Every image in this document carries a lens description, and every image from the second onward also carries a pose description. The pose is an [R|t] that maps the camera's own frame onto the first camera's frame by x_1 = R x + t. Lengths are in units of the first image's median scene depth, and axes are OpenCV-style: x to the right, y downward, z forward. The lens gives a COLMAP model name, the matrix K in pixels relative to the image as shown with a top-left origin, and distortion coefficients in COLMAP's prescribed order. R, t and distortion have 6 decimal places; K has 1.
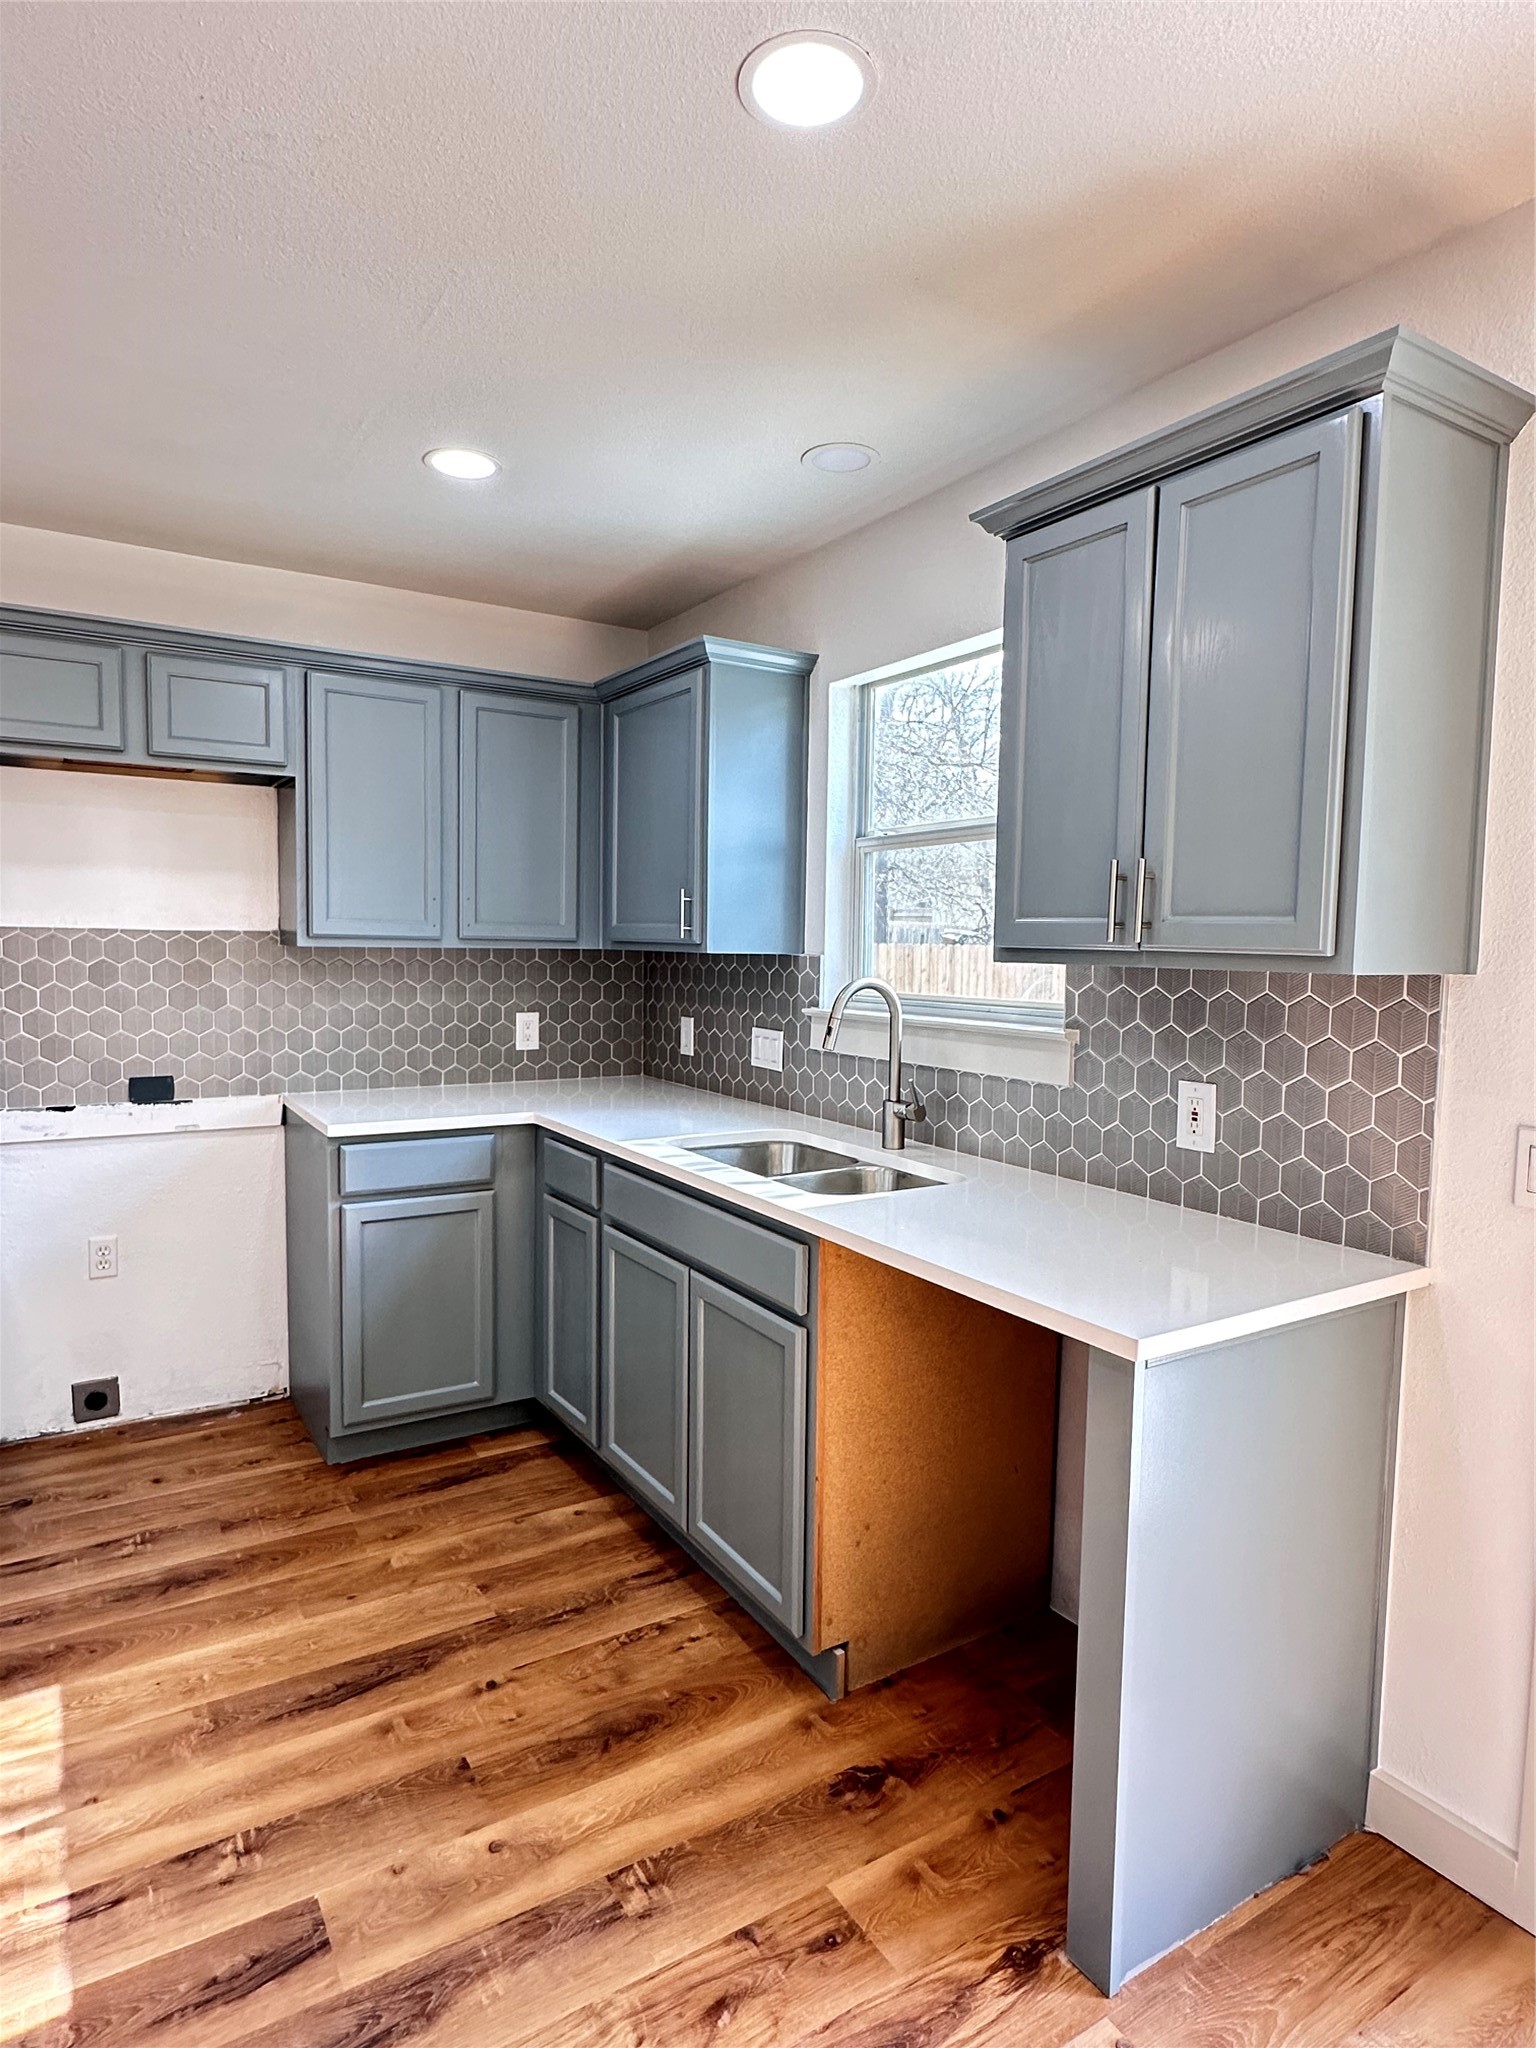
lens RADIAL K [[1162.0, 0, 758.2], [0, 1162.0, 1022.9], [0, 0, 1]] dist [-0.002918, 0.001387]
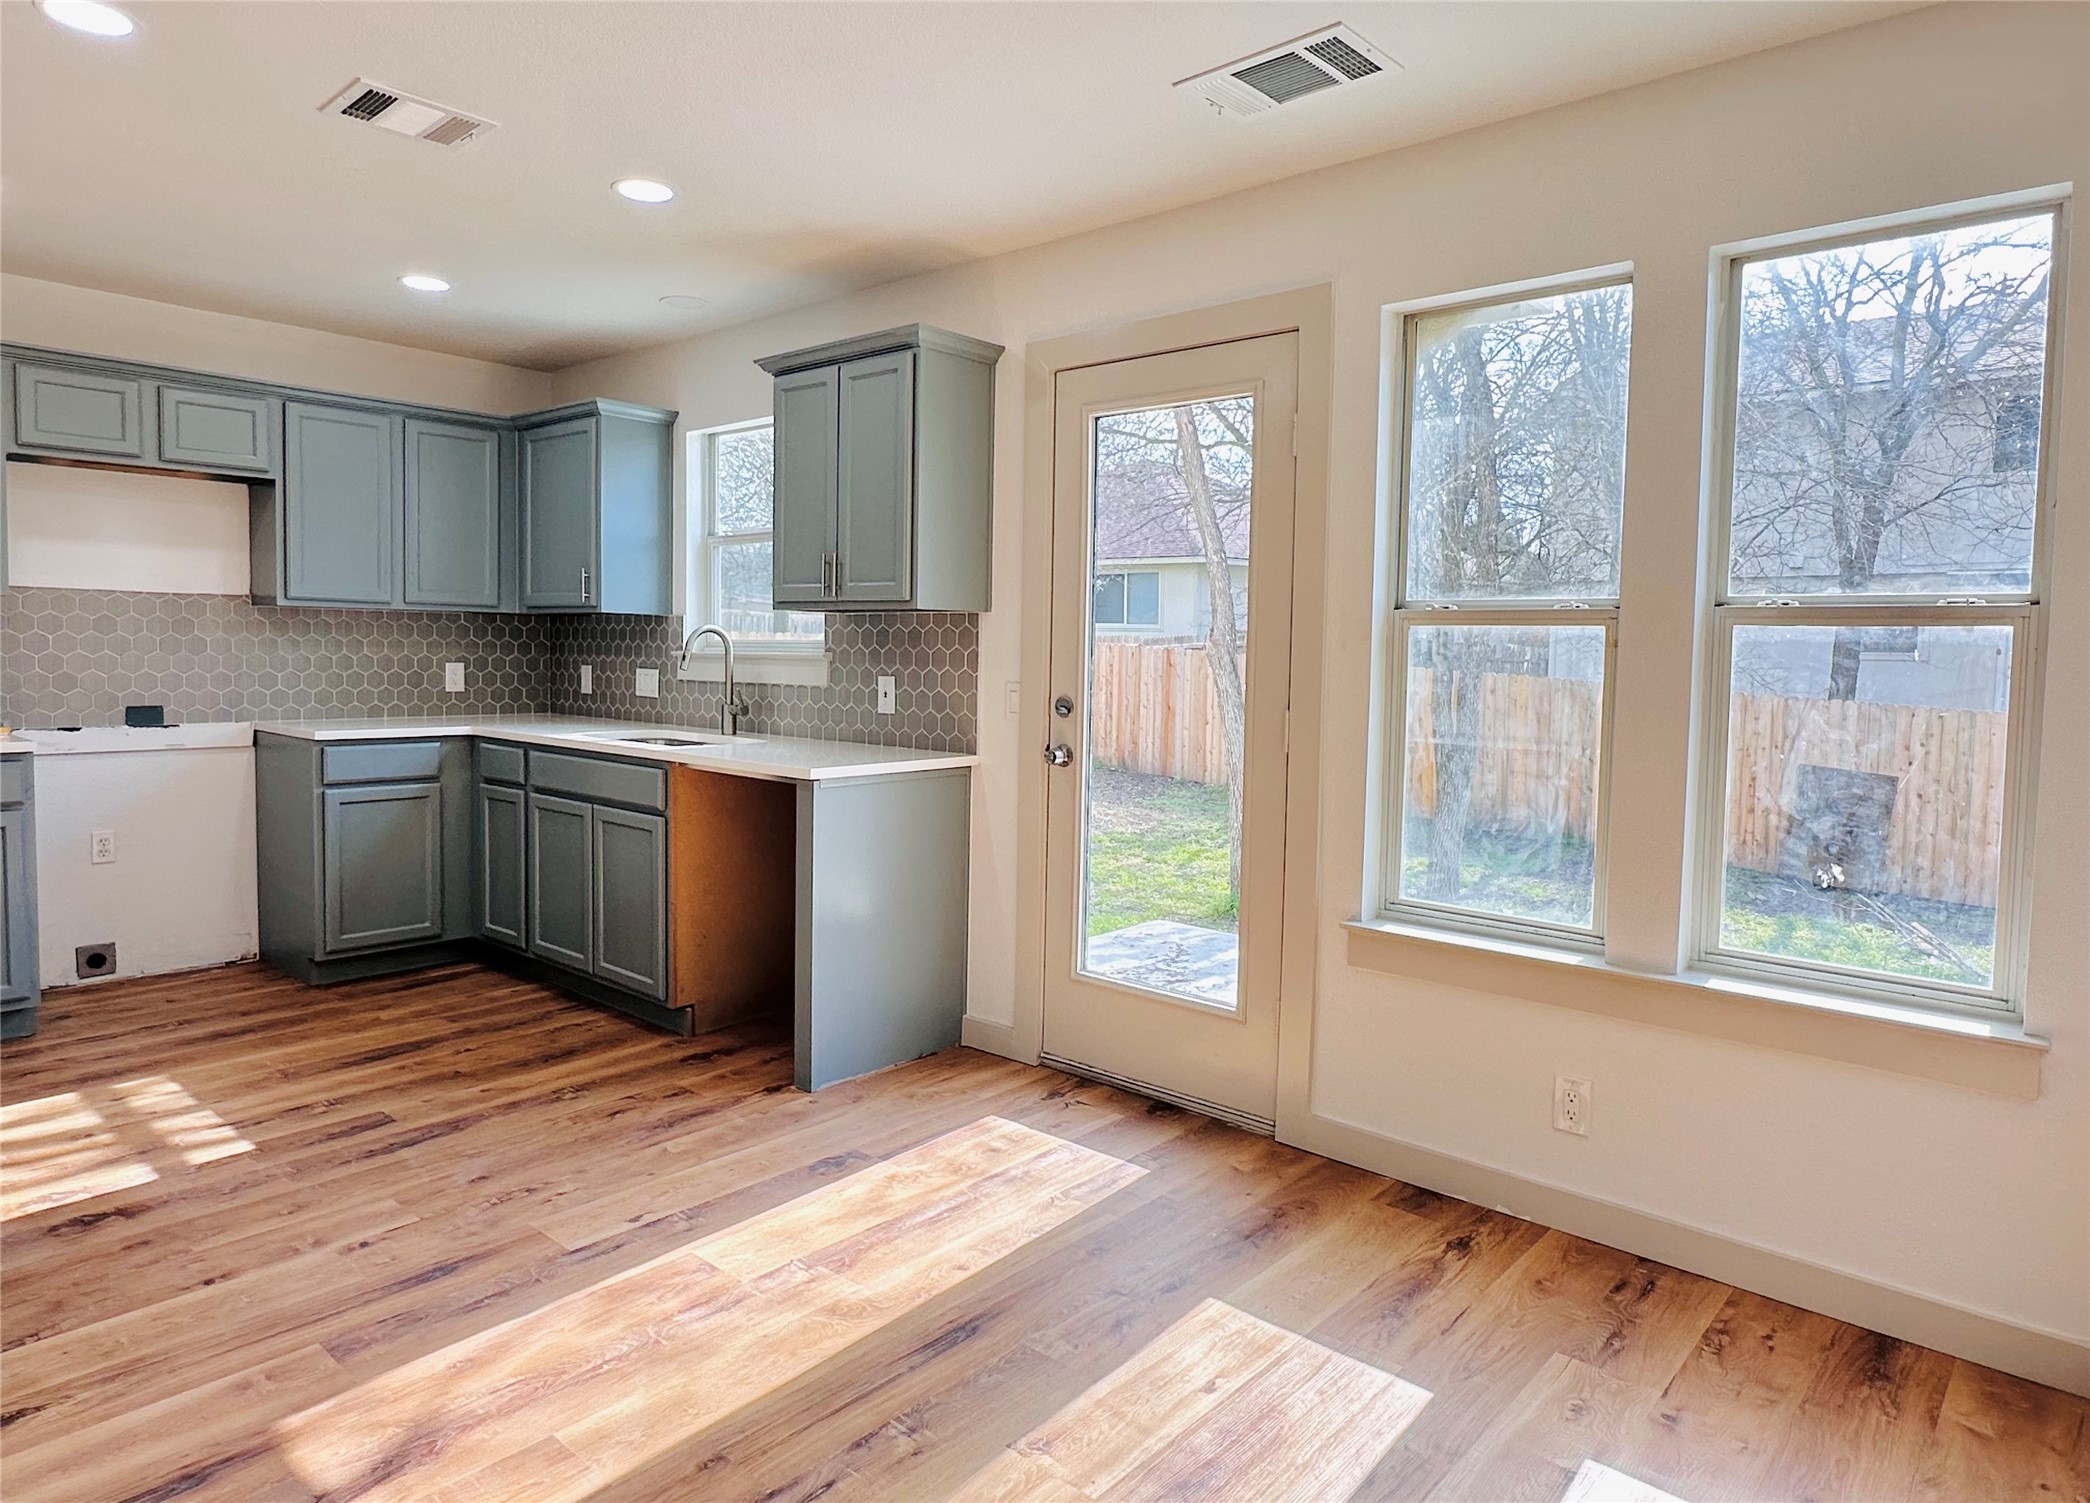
lens RADIAL K [[1253.8, 0, 1047.0], [0, 1253.8, 712.1], [0, 0, 1]] dist [-0.000740, 0.000393]
pose [[0.955760, -0.013542, 0.293836, 0.030490], [0.017690, 0.999778, -0.011464, 0.108064], [-0.293615, 0.016155, 0.955787, -0.771384]]
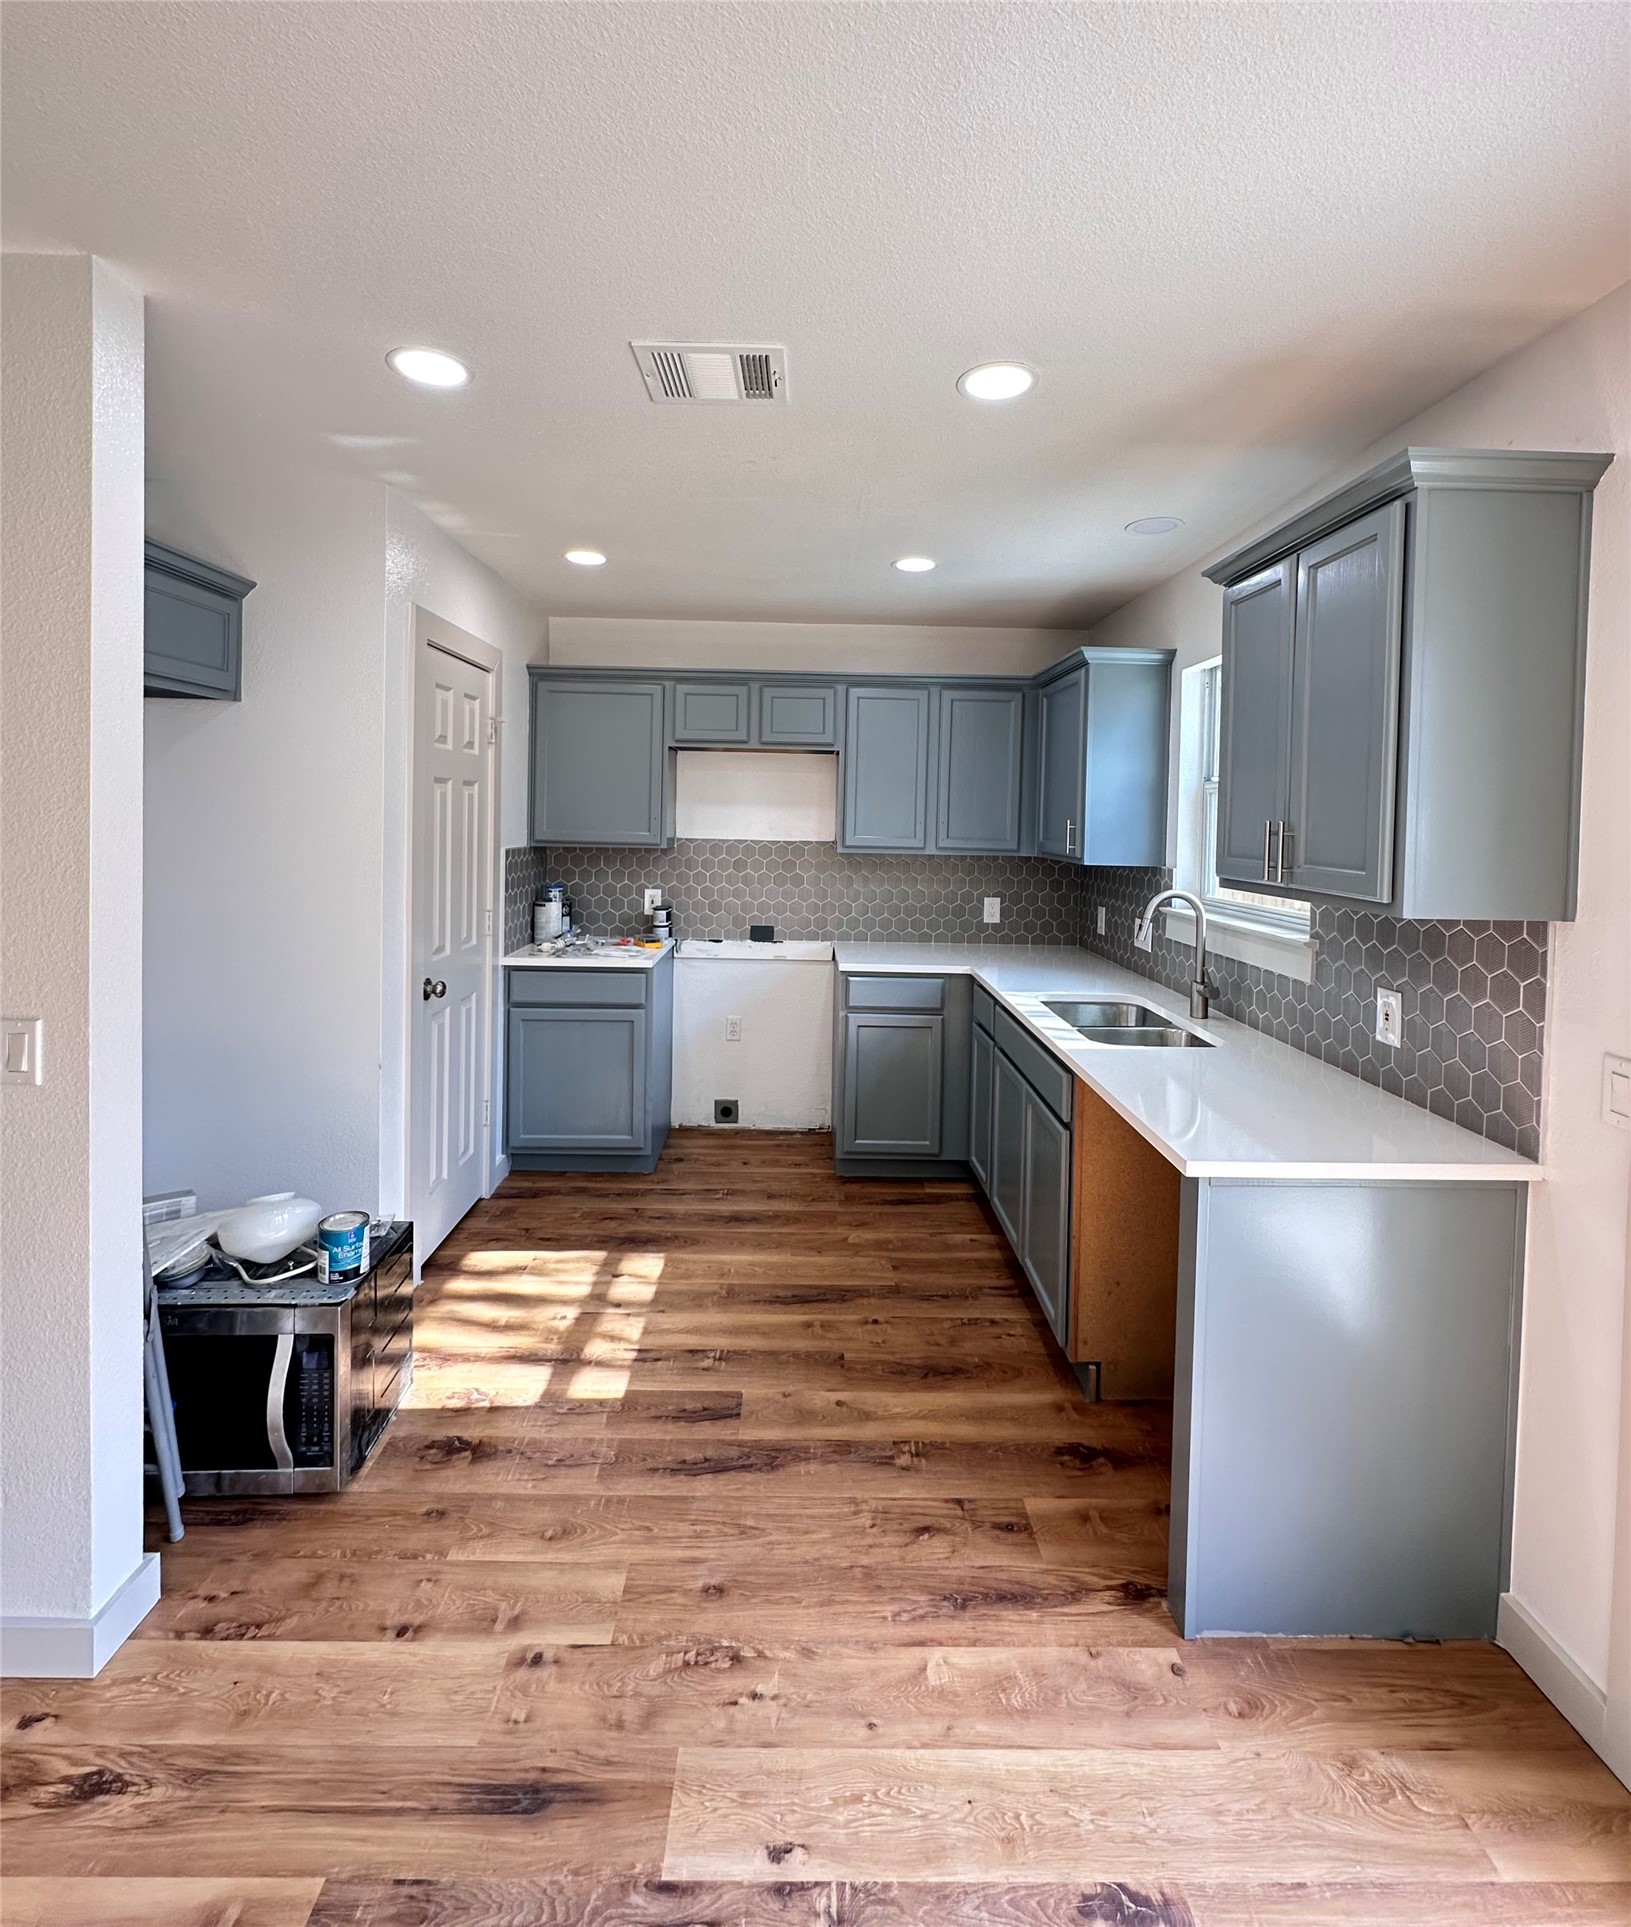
lens RADIAL K [[894.2, 0, 817.9], [0, 894.2, 837.3], [0, 0, 1]] dist [0.000354, -0.000187]
pose [[0.861503, 0.015061, -0.507529, 0.267174], [-0.044519, 0.997951, -0.045954, -0.033453], [0.505797, 0.062184, 0.860408, -0.125645]]
